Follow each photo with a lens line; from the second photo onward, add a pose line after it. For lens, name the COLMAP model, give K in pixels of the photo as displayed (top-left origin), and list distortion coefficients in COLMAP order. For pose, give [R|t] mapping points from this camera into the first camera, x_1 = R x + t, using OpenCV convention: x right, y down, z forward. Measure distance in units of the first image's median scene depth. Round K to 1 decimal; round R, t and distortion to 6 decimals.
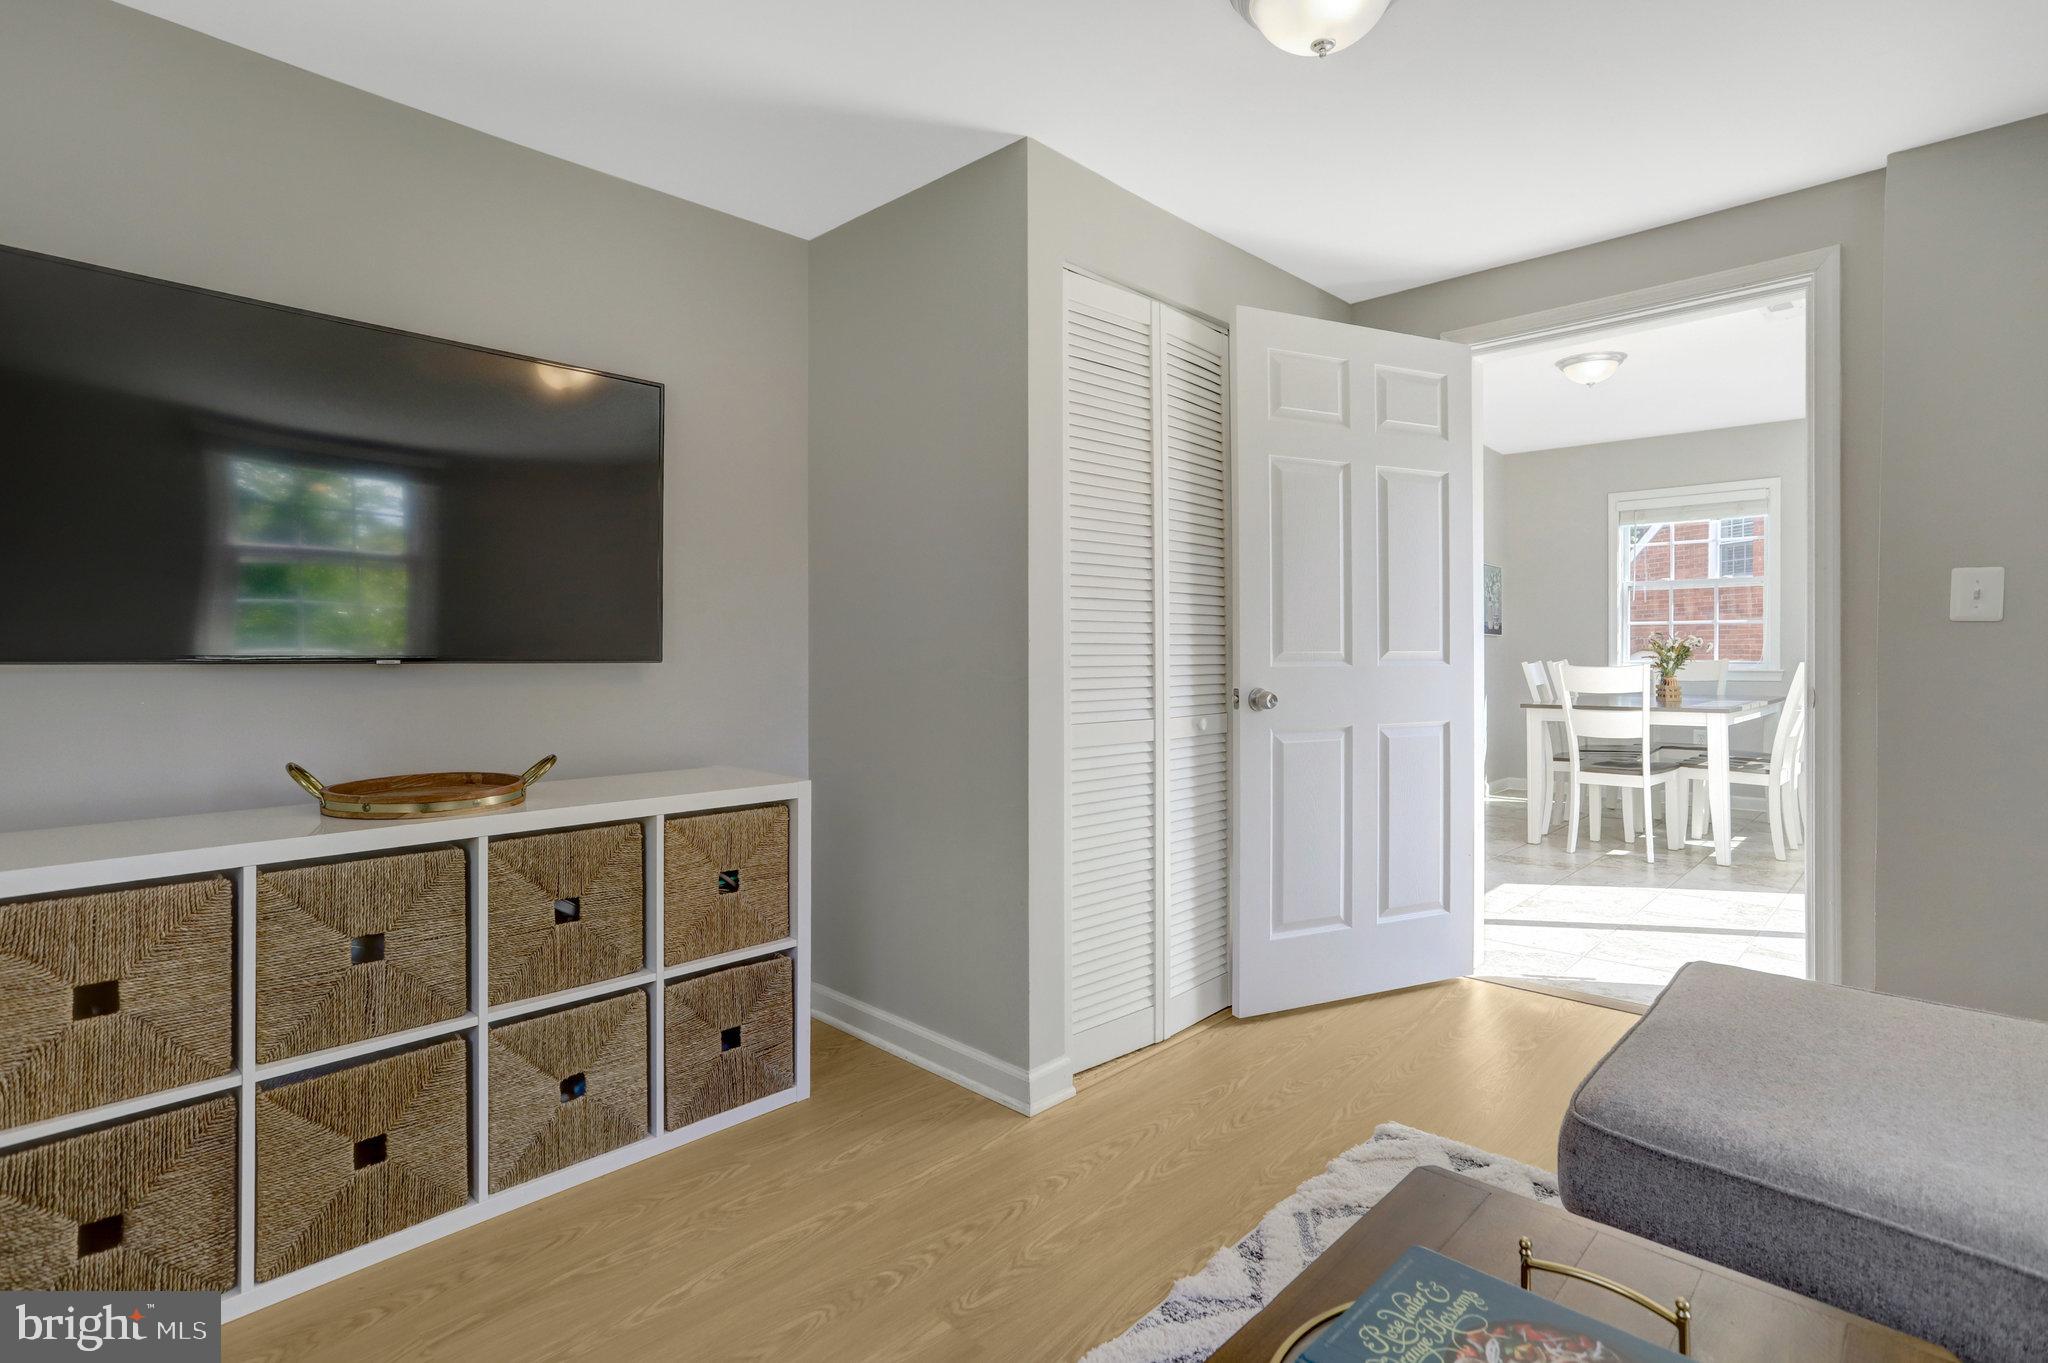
lens RADIAL K [[1040.9, 0, 1029.5], [0, 1040.9, 659.8], [0, 0, 1]] dist [-0.000927, 0.000303]
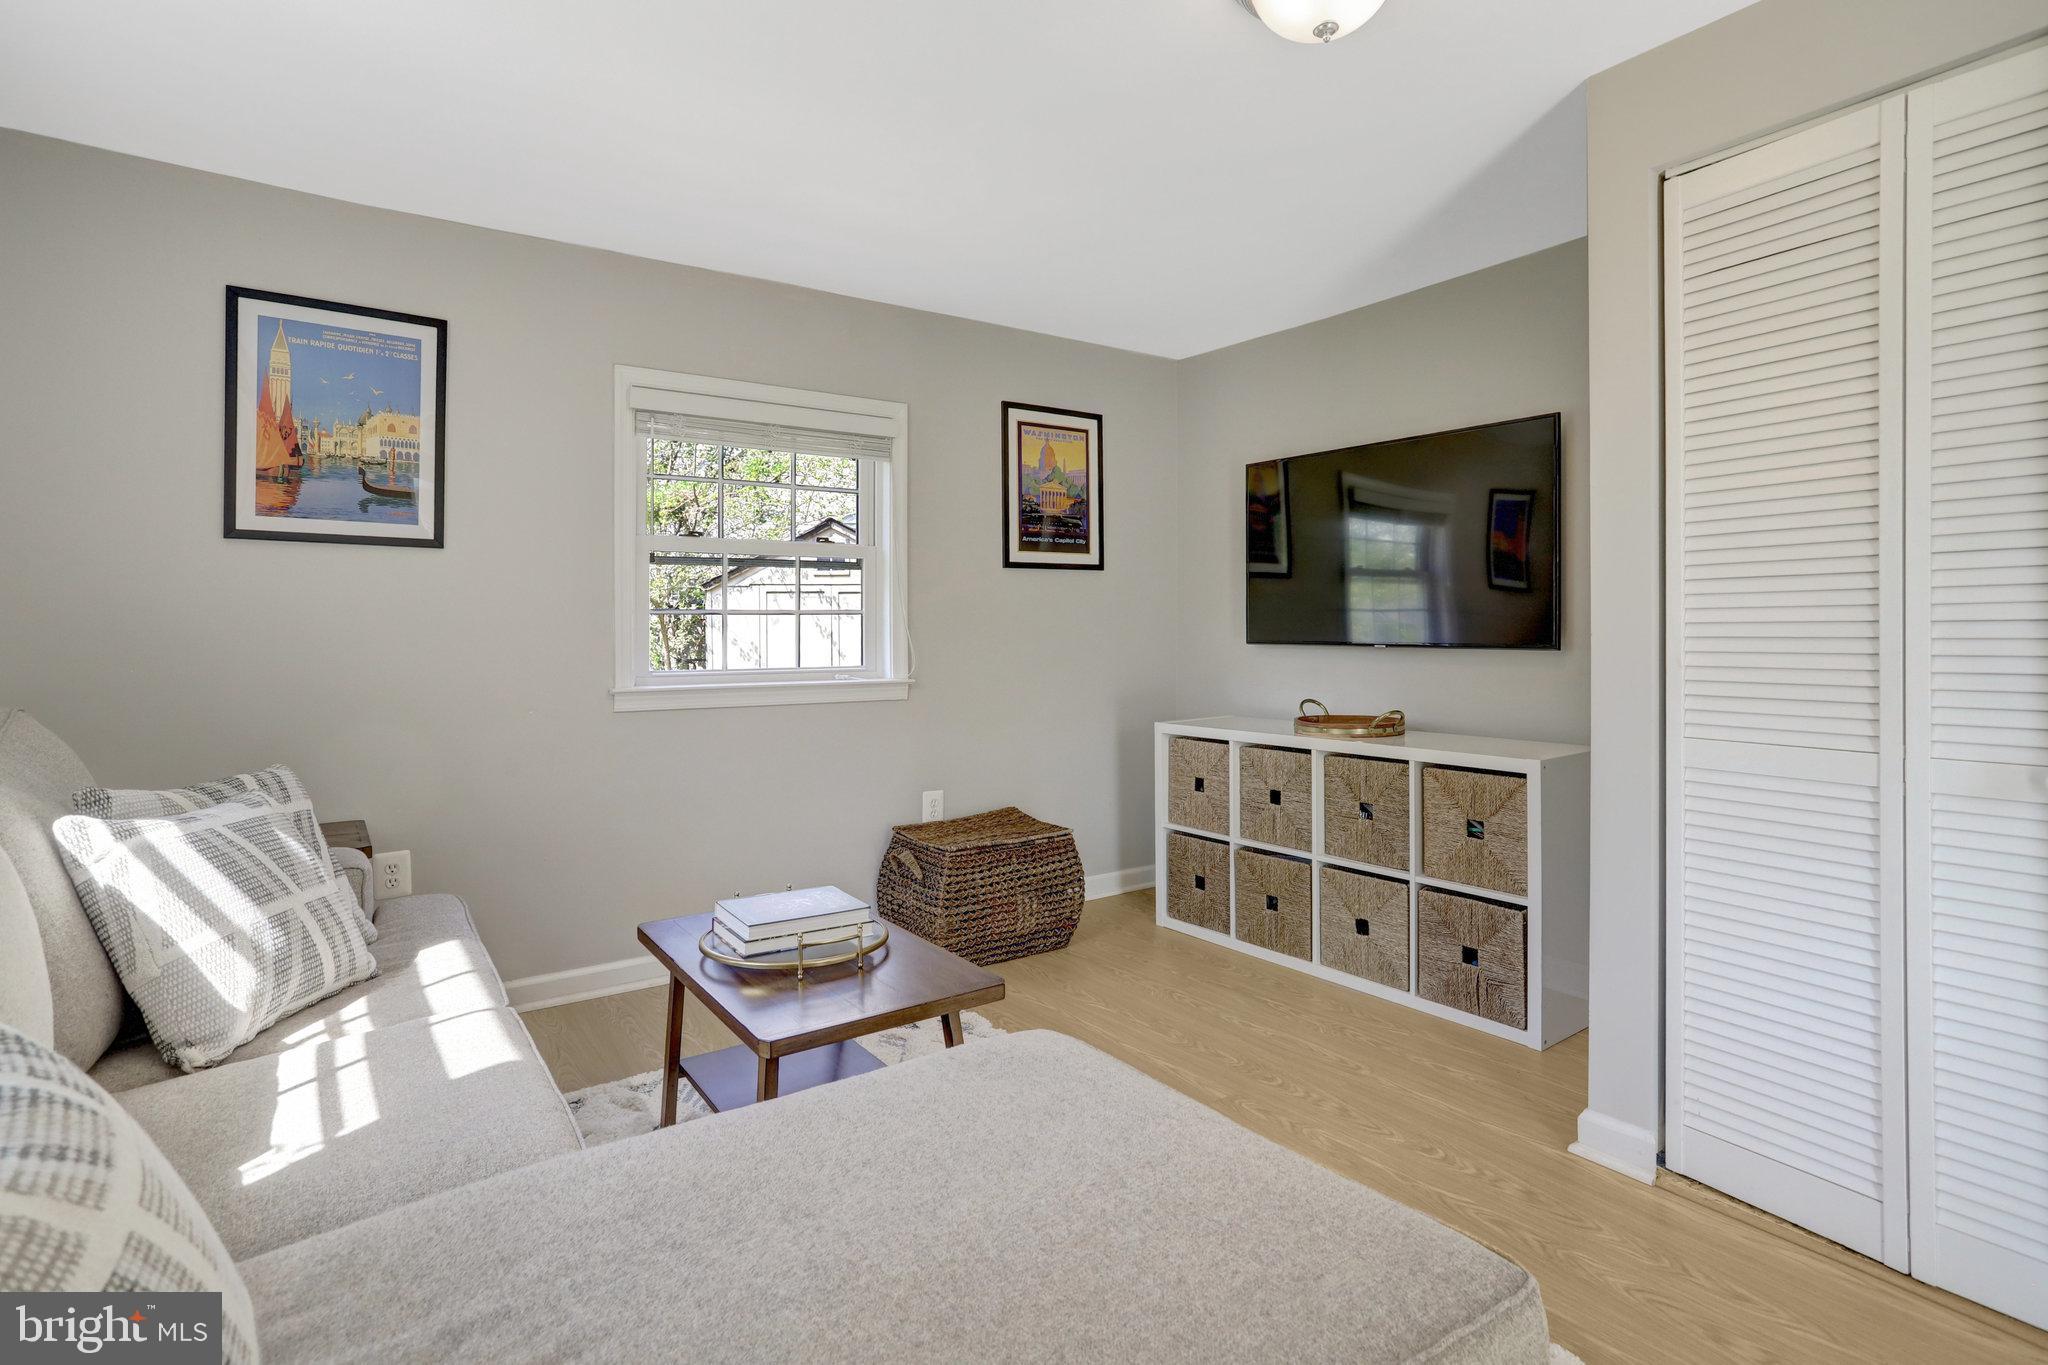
lens RADIAL K [[1018.4, 0, 1019.7], [0, 1018.4, 643.0], [0, 0, 1]] dist [-0.038294, 0.033743]
pose [[-0.202228, 0.007240, -0.979312, 1.025190], [-0.012587, 0.999871, 0.009991, -0.012336], [0.979258, 0.014347, -0.202110, 0.739275]]
